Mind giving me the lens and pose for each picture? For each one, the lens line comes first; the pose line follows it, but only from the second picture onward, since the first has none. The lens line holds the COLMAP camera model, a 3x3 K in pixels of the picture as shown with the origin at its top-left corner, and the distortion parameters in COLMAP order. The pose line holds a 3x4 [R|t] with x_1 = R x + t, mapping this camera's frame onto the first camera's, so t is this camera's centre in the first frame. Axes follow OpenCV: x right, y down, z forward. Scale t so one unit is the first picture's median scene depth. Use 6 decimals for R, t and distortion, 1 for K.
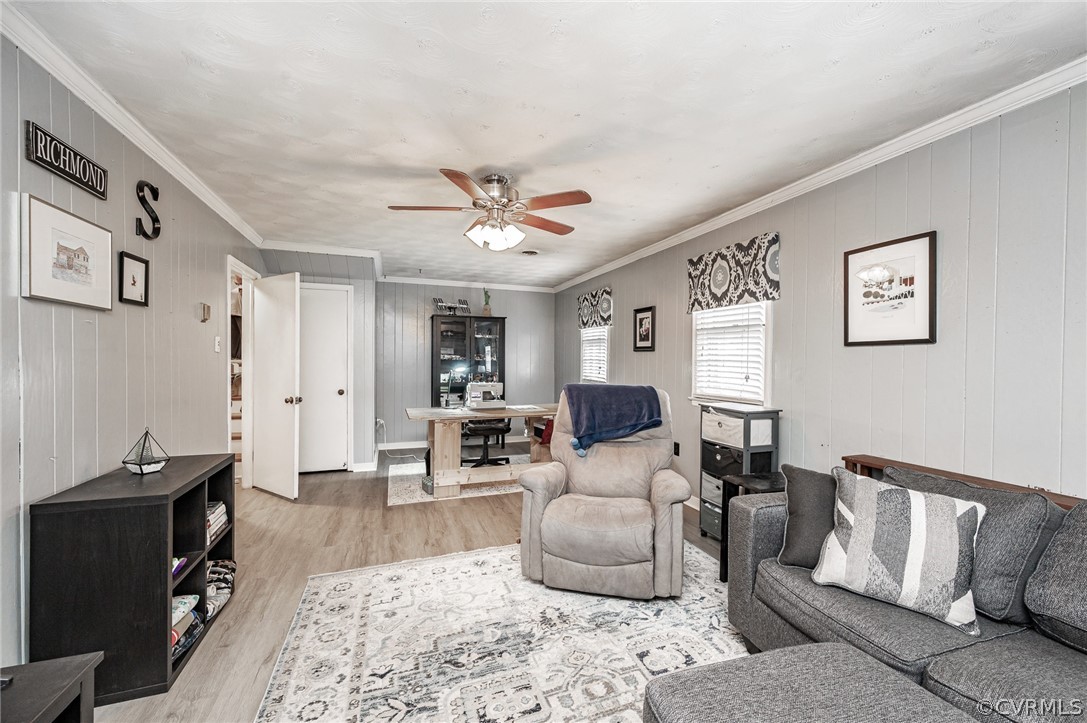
lens RADIAL K [[432.5, 0, 548.2], [0, 432.5, 362.4], [0, 0, 1]] dist [-0.000280, 0.000328]
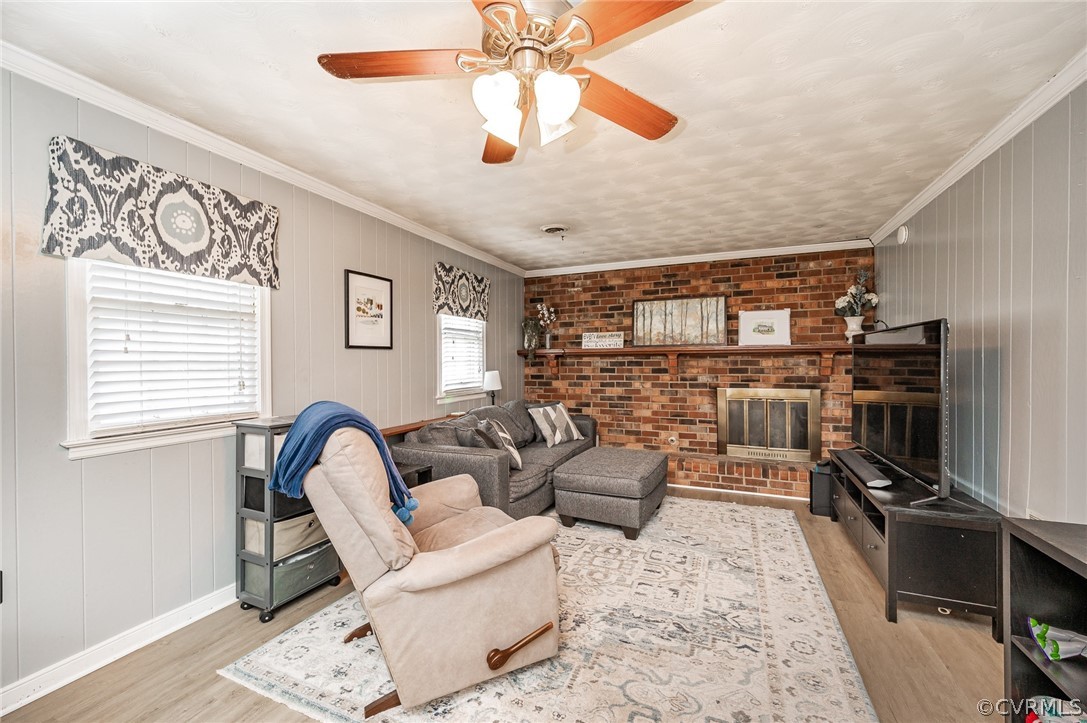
lens RADIAL K [[432.5, 0, 548.6], [0, 432.5, 362.3], [0, 0, 1]] dist [-0.000280, 0.000328]
pose [[-0.735064, -0.005344, 0.677976, -0.551404], [0.002992, 0.999934, 0.011125, -0.011349], [-0.677991, 0.010206, -0.735000, 1.562391]]
